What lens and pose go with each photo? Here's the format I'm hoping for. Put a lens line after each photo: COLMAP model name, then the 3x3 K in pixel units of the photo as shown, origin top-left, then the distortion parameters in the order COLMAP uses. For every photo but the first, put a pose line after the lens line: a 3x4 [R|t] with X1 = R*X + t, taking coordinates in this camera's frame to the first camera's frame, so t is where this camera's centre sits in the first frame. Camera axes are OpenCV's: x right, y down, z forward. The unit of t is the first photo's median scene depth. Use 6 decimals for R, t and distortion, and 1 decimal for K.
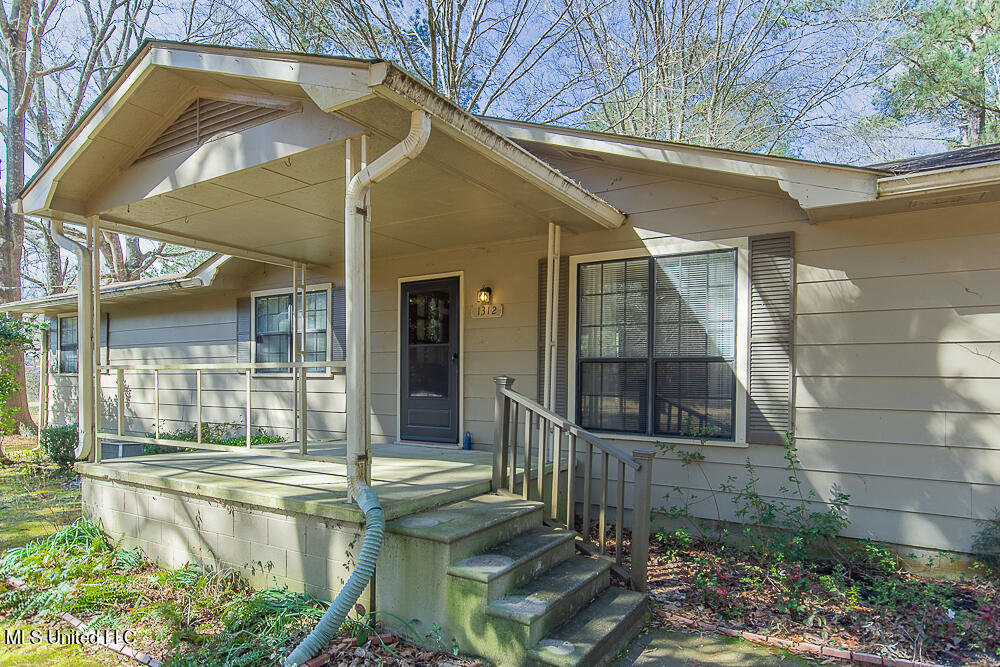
lens RADIAL K [[557.8, 0, 514.2], [0, 557.8, 388.4], [0, 0, 1]] dist [0.001026, 0.000905]
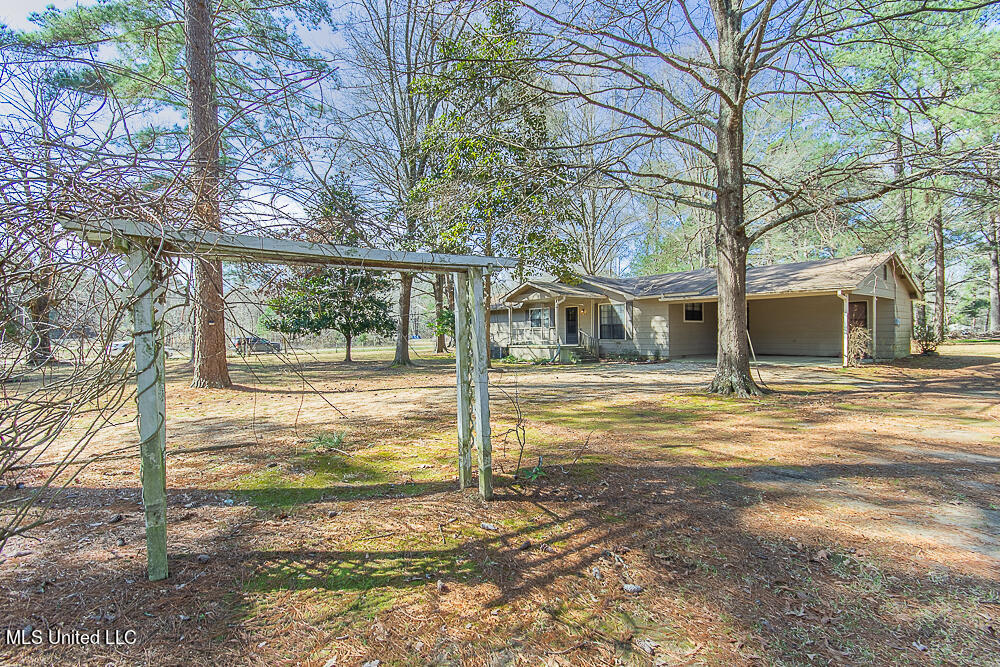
lens RADIAL K [[461.9, 0, 501.8], [0, 461.9, 332.6], [0, 0, 1]] dist [-0.000766, 0.000605]
pose [[0.927741, -0.021045, -0.372631, 0.897334], [0.014499, 0.999688, -0.020361, 0.093626], [0.372943, 0.013487, 0.927756, -3.357996]]
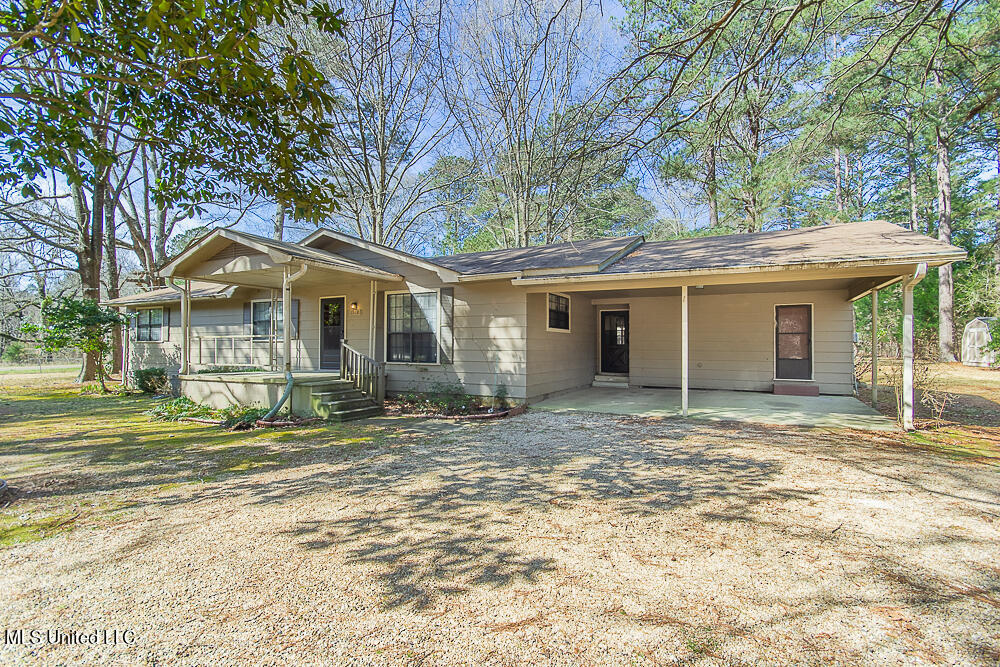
lens RADIAL K [[461.9, 0, 505.9], [0, 461.9, 341.7], [0, 0, 1]] dist [-0.000766, 0.000605]
pose [[0.997365, -0.006177, 0.072290, 0.533838], [0.008048, 0.999639, -0.025616, 0.048828], [-0.072105, 0.026131, 0.997055, -1.186901]]
